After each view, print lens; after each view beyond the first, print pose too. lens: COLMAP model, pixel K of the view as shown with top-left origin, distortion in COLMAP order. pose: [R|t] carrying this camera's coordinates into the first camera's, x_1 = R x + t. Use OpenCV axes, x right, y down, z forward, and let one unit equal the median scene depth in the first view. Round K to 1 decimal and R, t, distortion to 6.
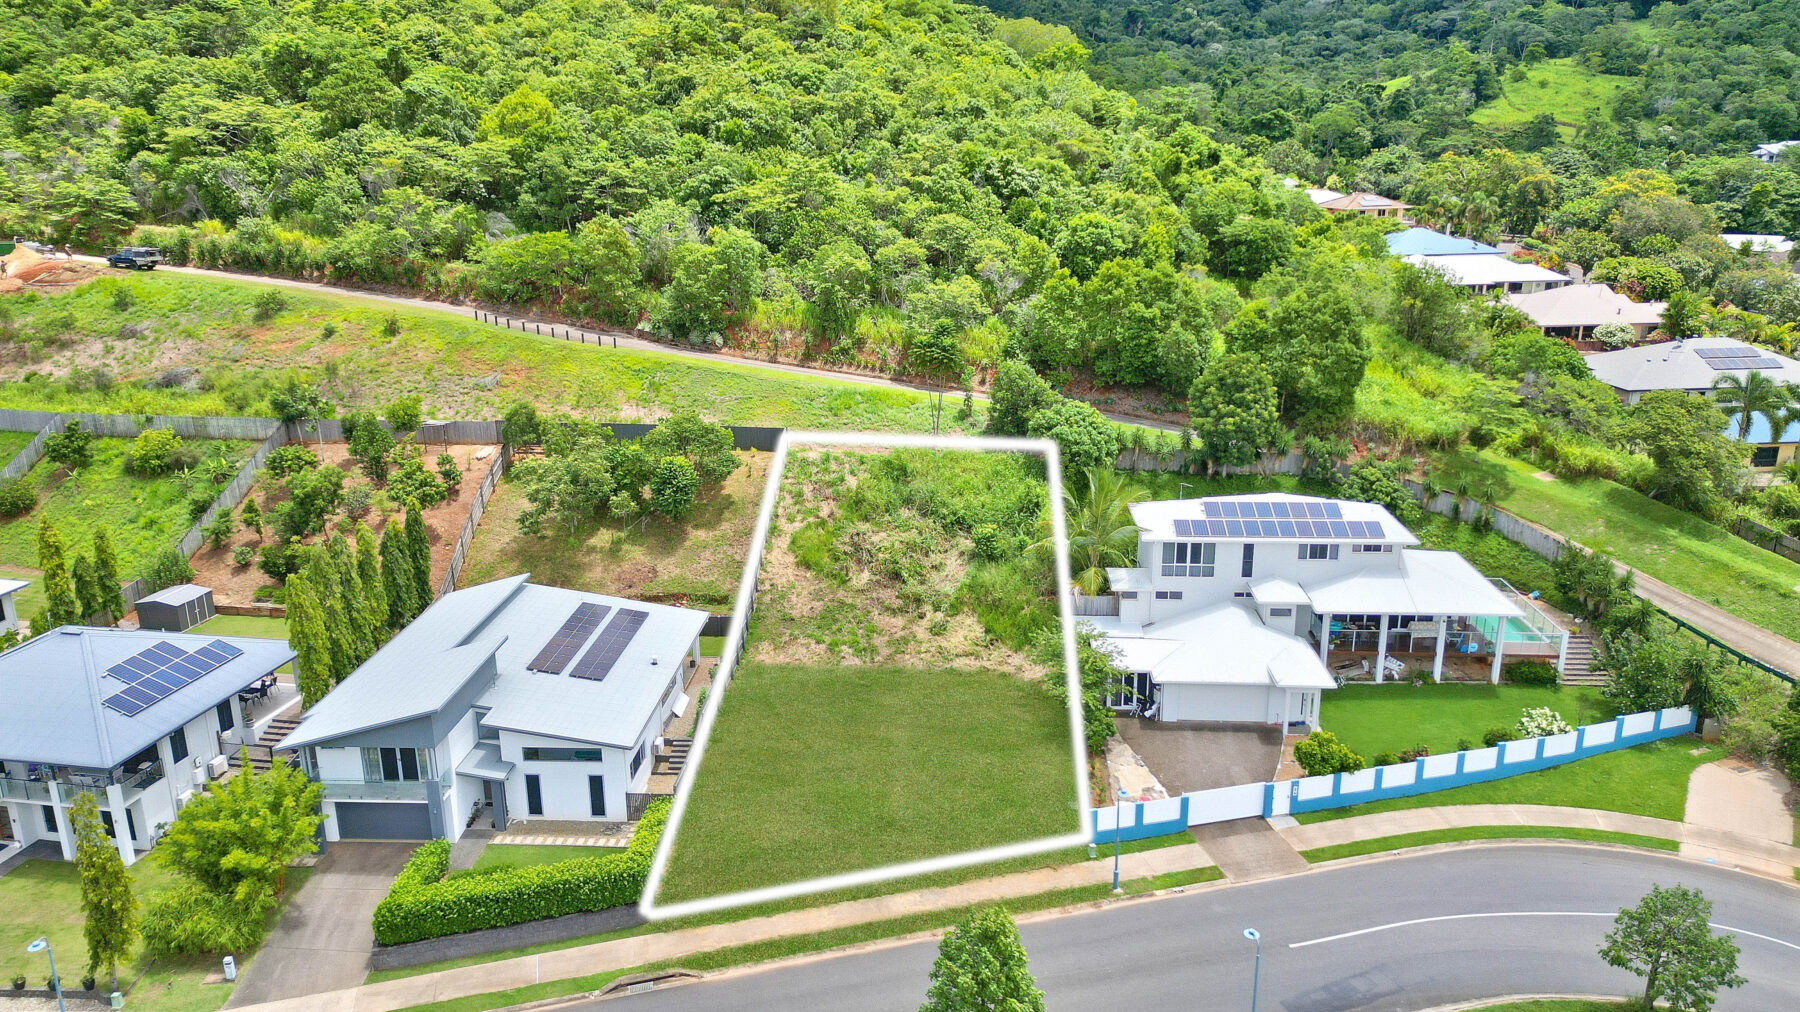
lens RADIAL K [[1214.2, 0, 900.0], [0, 1214.2, 506.0], [0, 0, 1]] dist [0.007291, 0.000717]
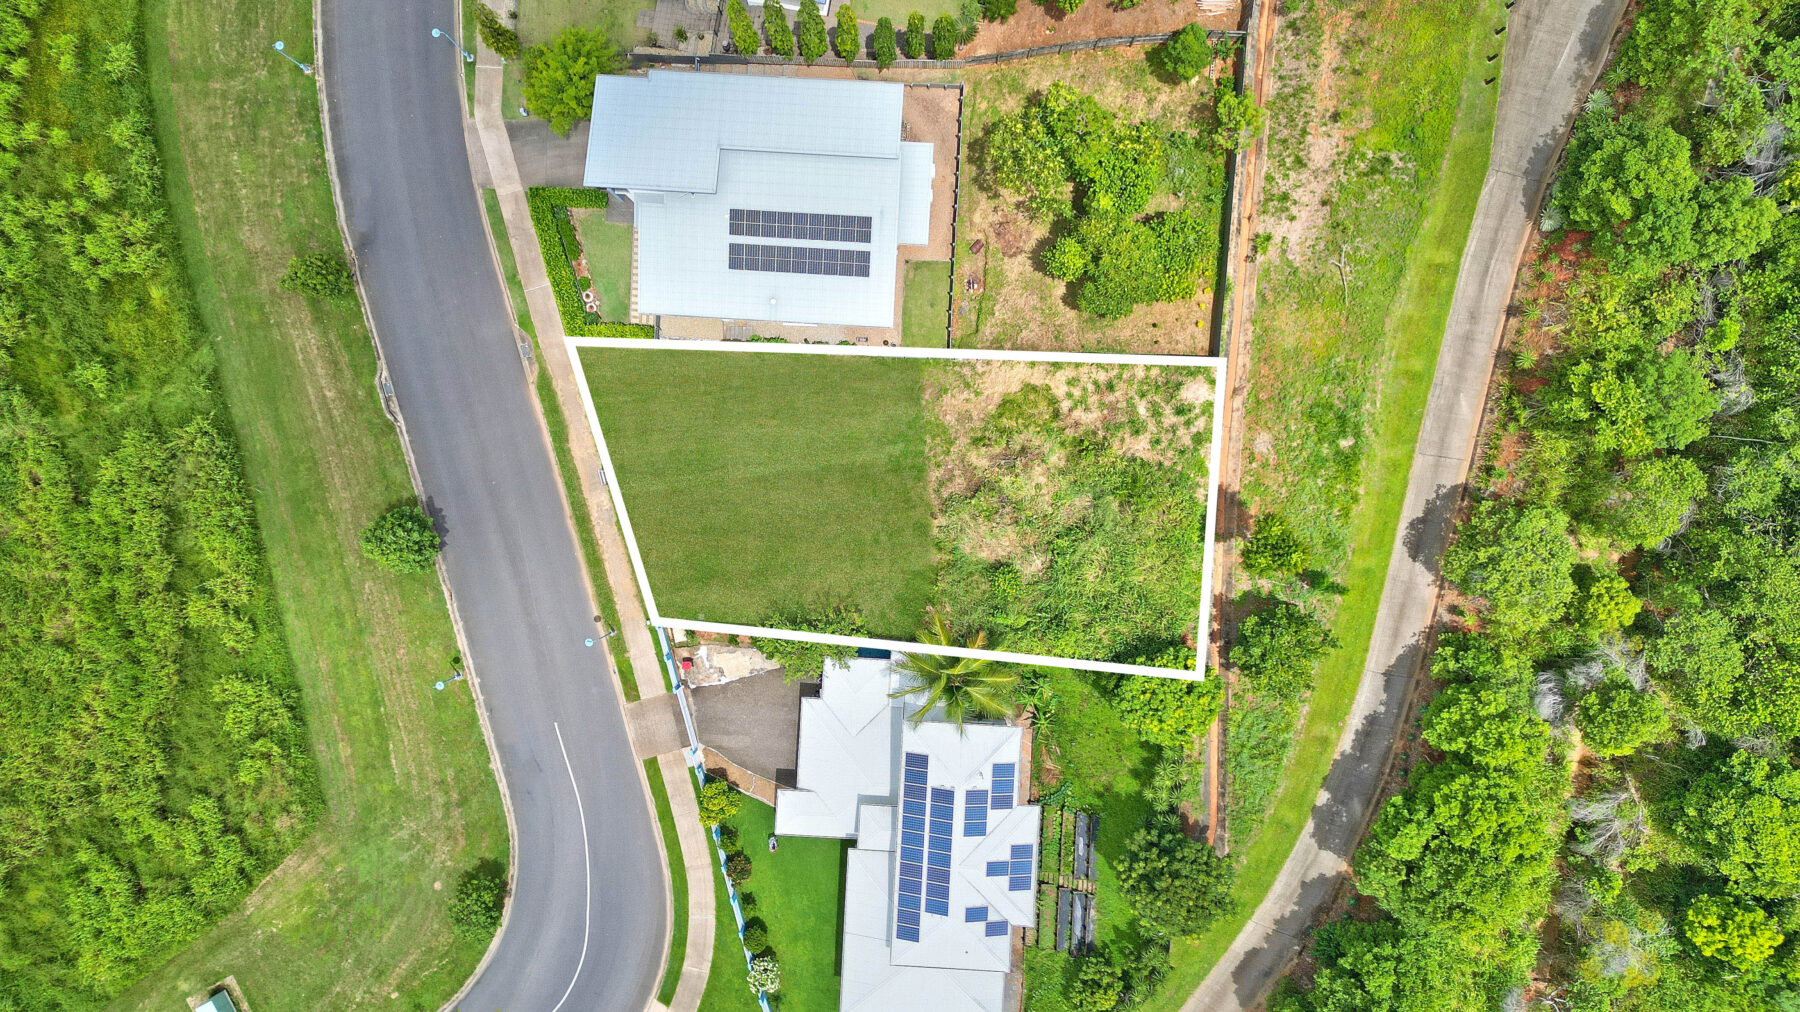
lens RADIAL K [[1301.5, 0, 921.7], [0, 1301.5, 513.5], [0, 0, 1]] dist [0.009686, 0.003908]
pose [[0.007968, 0.998974, 0.044587, -0.042406], [-0.277602, -0.040626, 0.959837, -1.214521], [0.960663, -0.020026, 0.276993, 0.776878]]
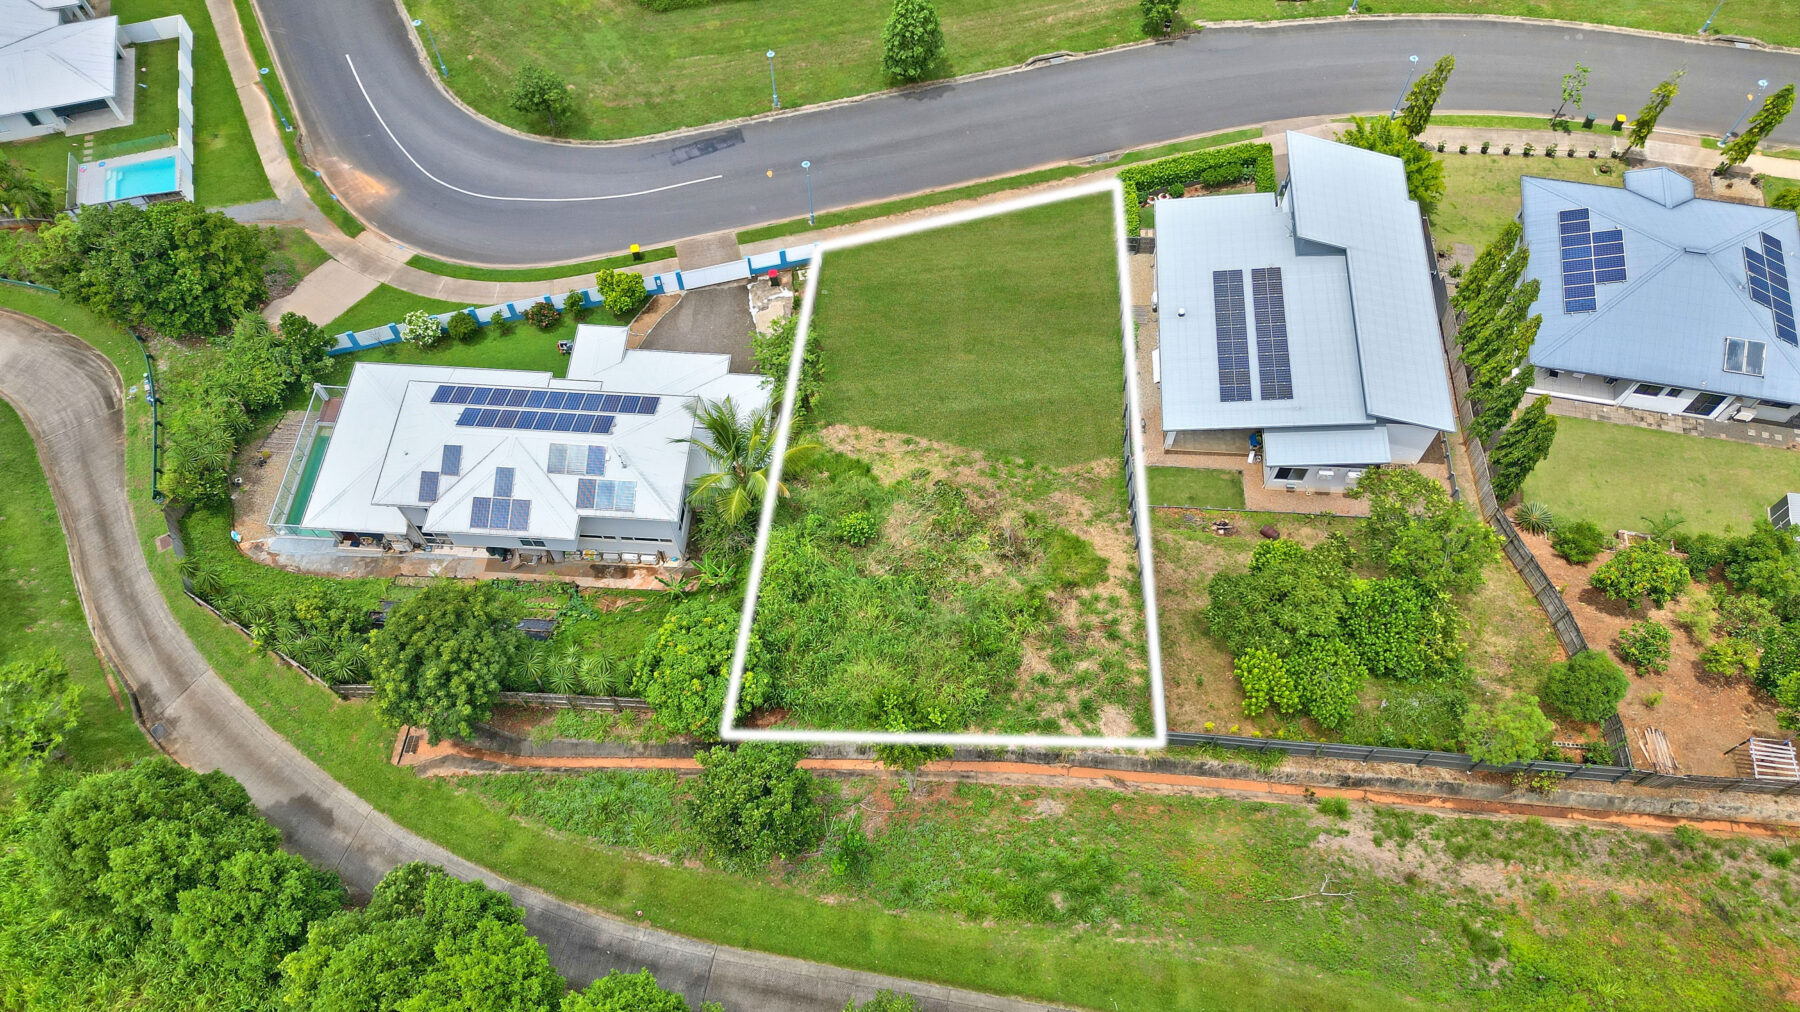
lens RADIAL K [[1302.4, 0, 881.2], [0, 1302.4, 511.1], [0, 0, 1]] dist [0.004794, -0.006581]
pose [[-0.999511, 0.001595, 0.031230, 0.035625], [0.030773, 0.227534, 0.973284, -1.003327], [-0.005553, 0.973769, -0.227472, 1.456845]]
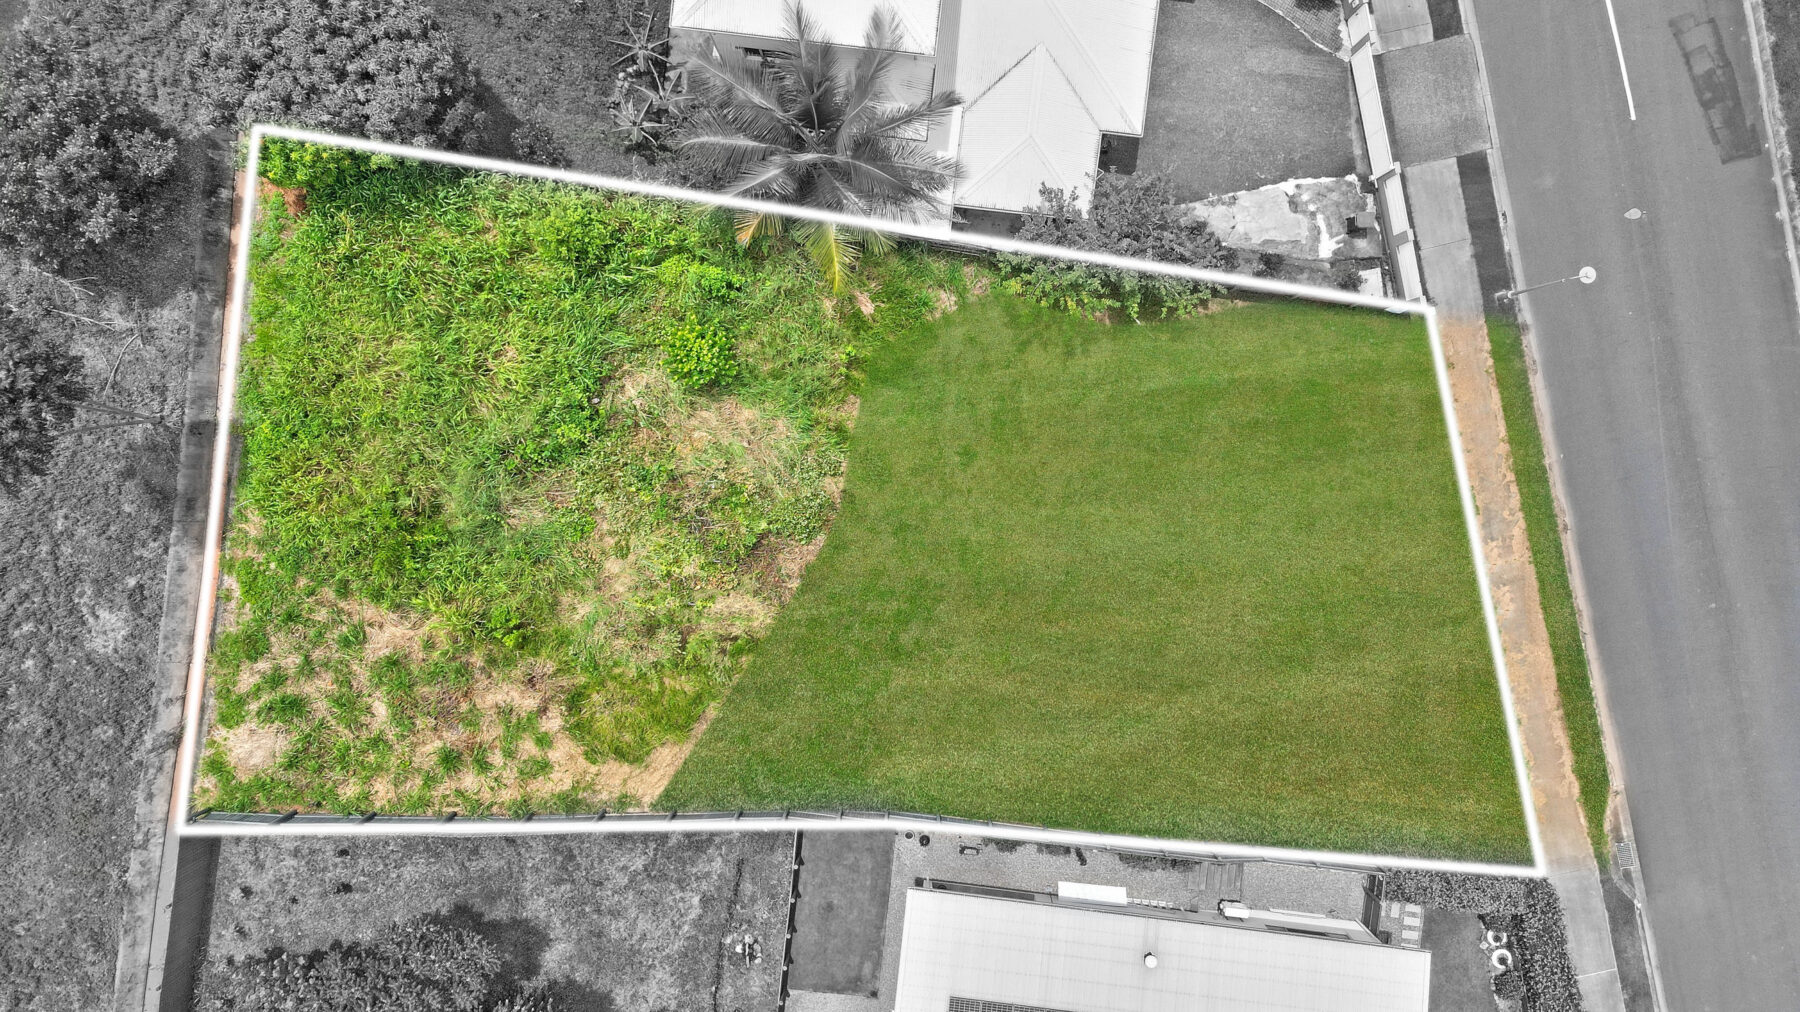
lens RADIAL K [[1302.4, 0, 881.2], [0, 1302.4, 511.1], [0, 0, 1]] dist [0.004794, -0.006581]
pose [[0.049727, -0.998356, -0.028508, 0.034552], [0.295431, -0.012563, 0.955281, -0.533780], [-0.954069, -0.055925, 0.294321, 0.955617]]
